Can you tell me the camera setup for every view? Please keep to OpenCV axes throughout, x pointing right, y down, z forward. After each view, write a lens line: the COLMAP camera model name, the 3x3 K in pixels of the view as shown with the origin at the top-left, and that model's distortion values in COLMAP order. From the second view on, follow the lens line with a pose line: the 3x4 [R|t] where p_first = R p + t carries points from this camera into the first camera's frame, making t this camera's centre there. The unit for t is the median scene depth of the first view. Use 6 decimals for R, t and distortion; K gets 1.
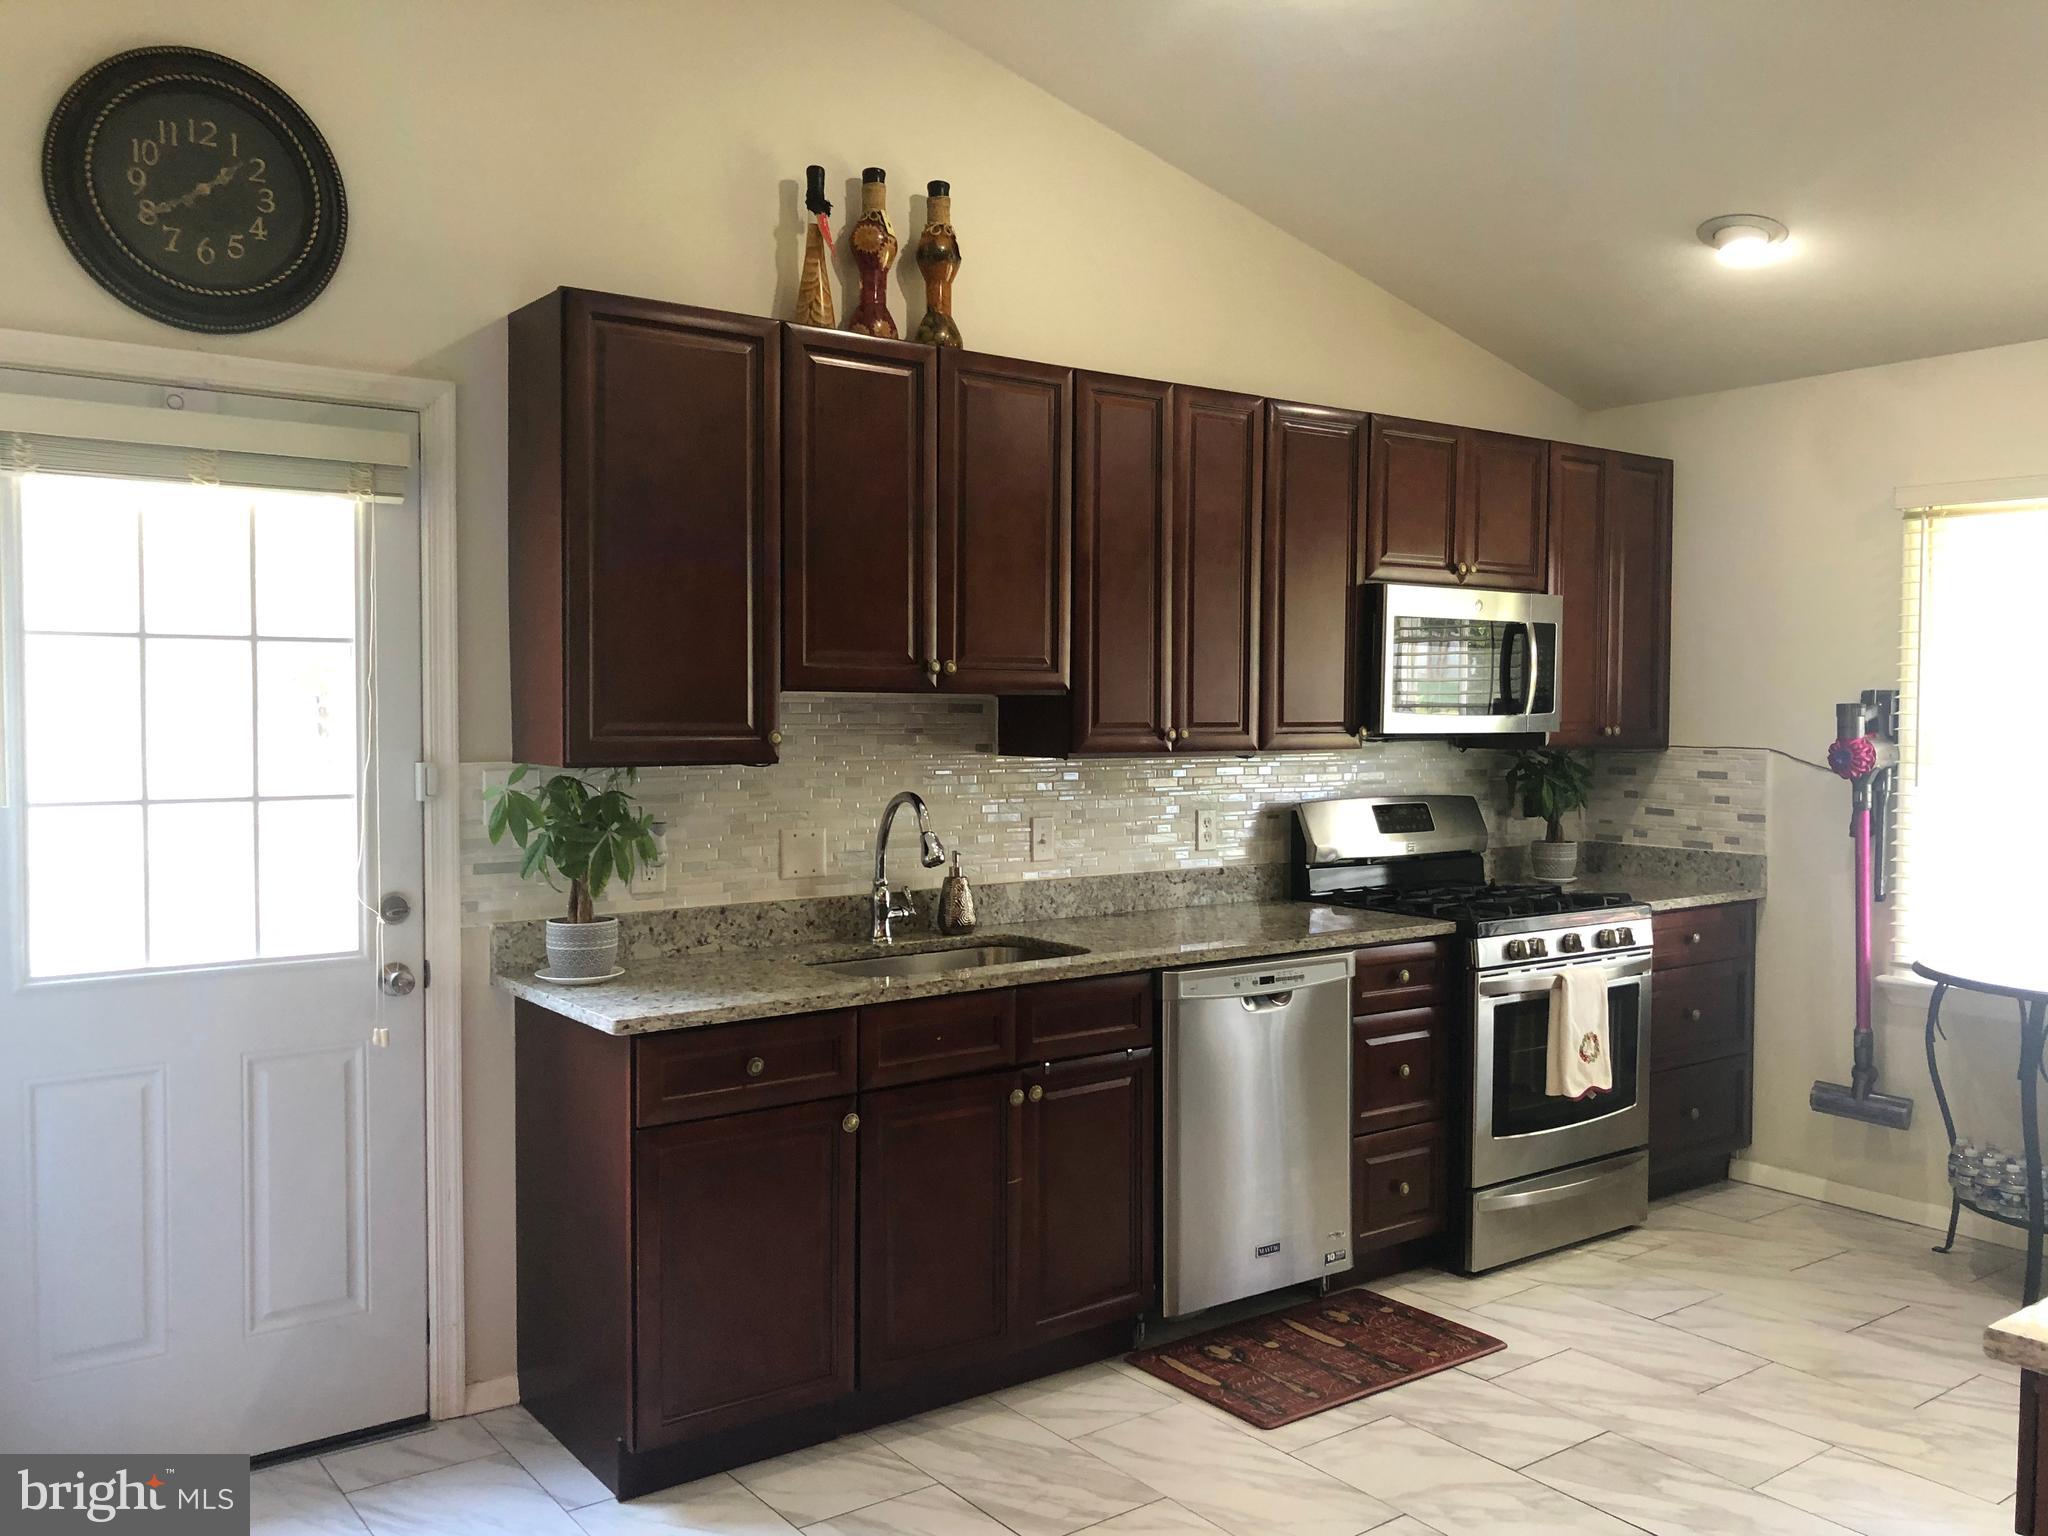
lens RADIAL K [[1692.4, 0, 1038.3], [0, 1692.4, 766.1], [0, 0, 1]] dist [0.052443, -0.033915]
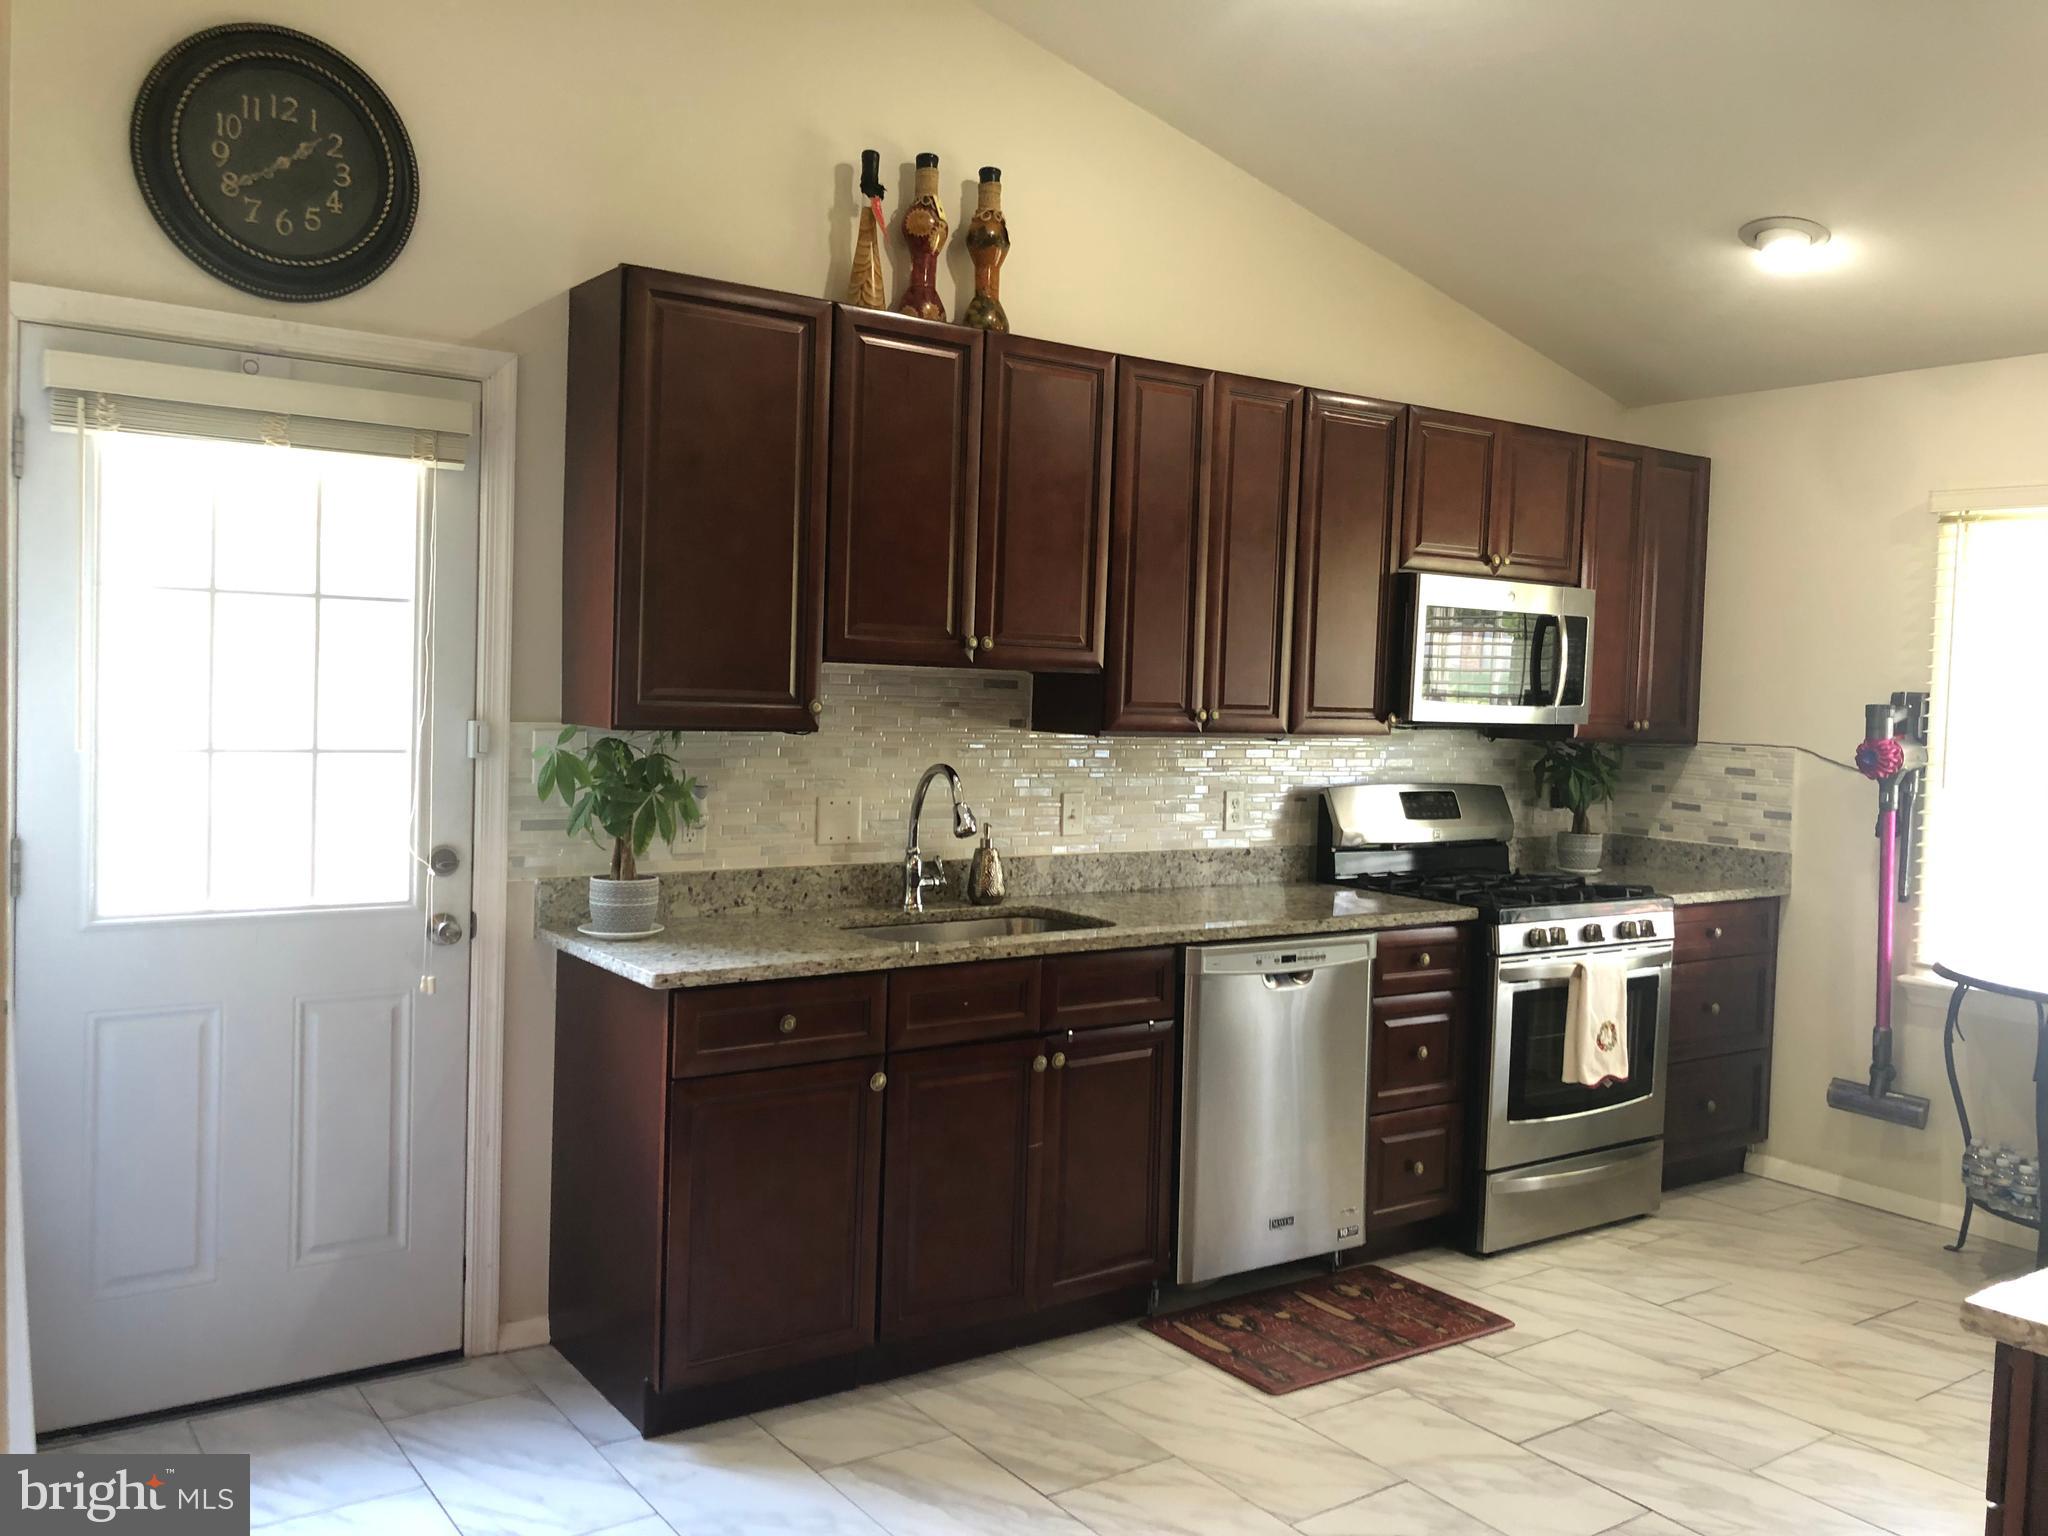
lens RADIAL K [[1692.4, 0, 1034.5], [0, 1692.4, 751.2], [0, 0, 1]] dist [0.052443, -0.033915]
pose [[0.999317, 0.029516, -0.022223, 0.001046], [-0.029441, 0.999560, 0.003655, 0.002136], [0.022321, -0.002999, 0.999746, -0.021097]]
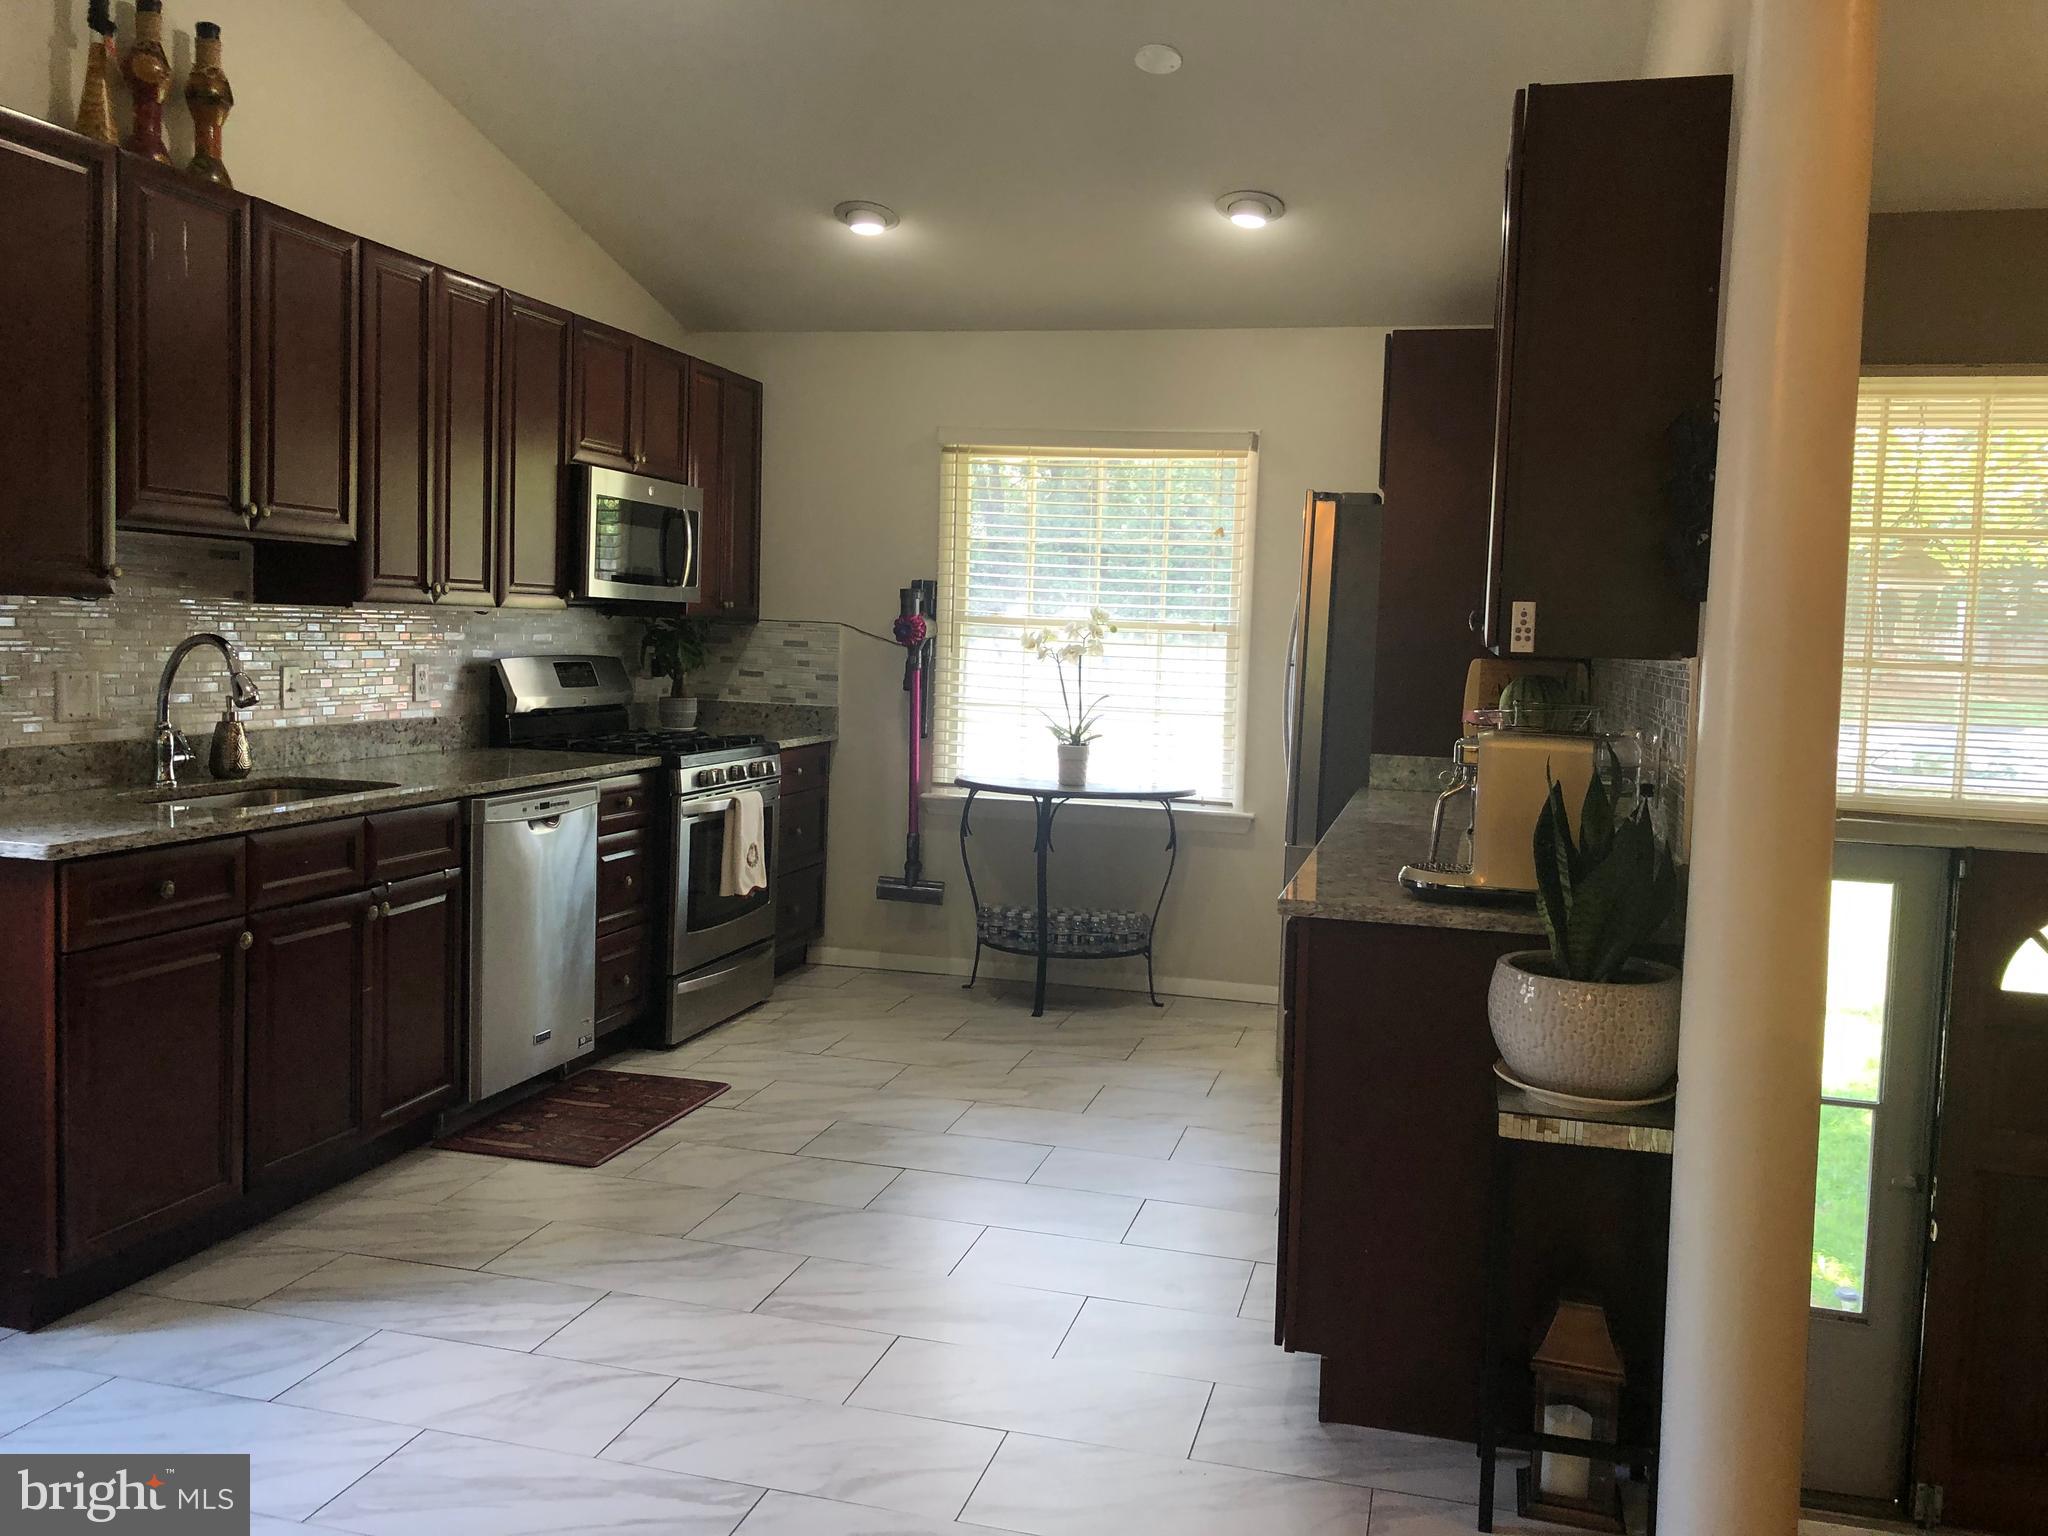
lens RADIAL K [[1692.4, 0, 1044.0], [0, 1692.4, 740.9], [0, 0, 1]] dist [0.052443, -0.033915]
pose [[0.780814, -0.019405, 0.624463, -0.297514], [-0.008226, 0.999112, 0.041333, 0.029859], [-0.624710, -0.037410, 0.779960, -0.101815]]
